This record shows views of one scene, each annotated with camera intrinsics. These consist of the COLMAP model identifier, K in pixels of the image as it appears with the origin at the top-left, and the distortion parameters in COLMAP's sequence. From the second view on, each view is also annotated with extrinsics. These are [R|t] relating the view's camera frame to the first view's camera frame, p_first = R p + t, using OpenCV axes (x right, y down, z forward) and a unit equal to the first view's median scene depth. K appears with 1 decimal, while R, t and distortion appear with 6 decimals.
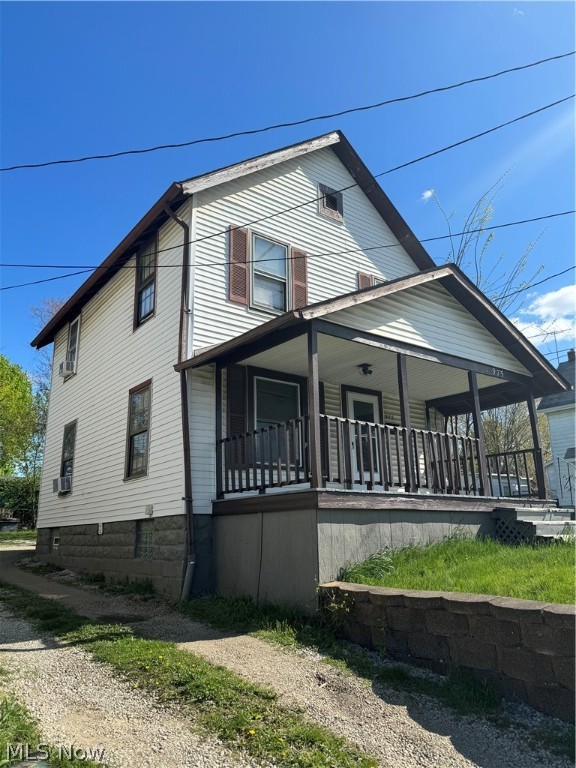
lens RADIAL K [[560.2, 0, 288.0], [0, 560.2, 384.0], [0, 0, 1]] dist [0.007852, 0.001051]
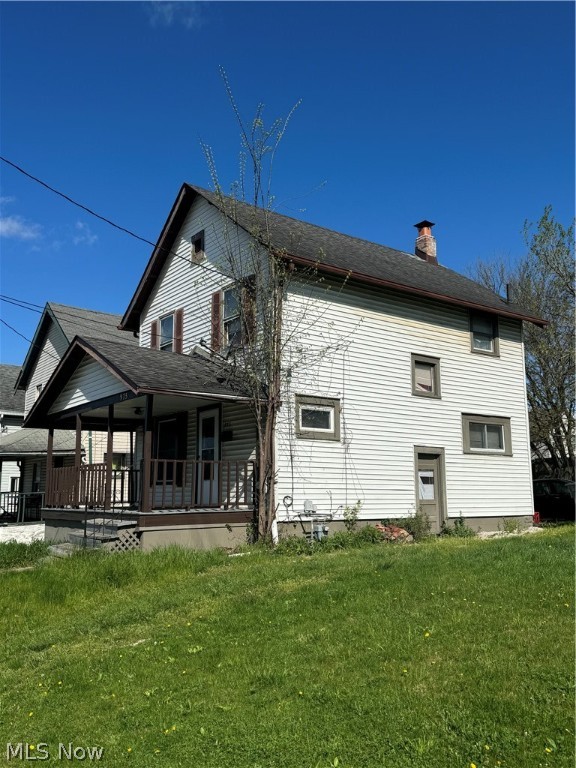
lens RADIAL K [[658.1, 0, 288.0], [0, 658.1, 384.0], [0, 0, 1]] dist [0.006951, 0.001660]
pose [[-0.008978, -0.145819, -0.989270, 1.580649], [0.262214, 0.954348, -0.143052, 0.215442], [0.964968, -0.260685, 0.029667, 1.229293]]
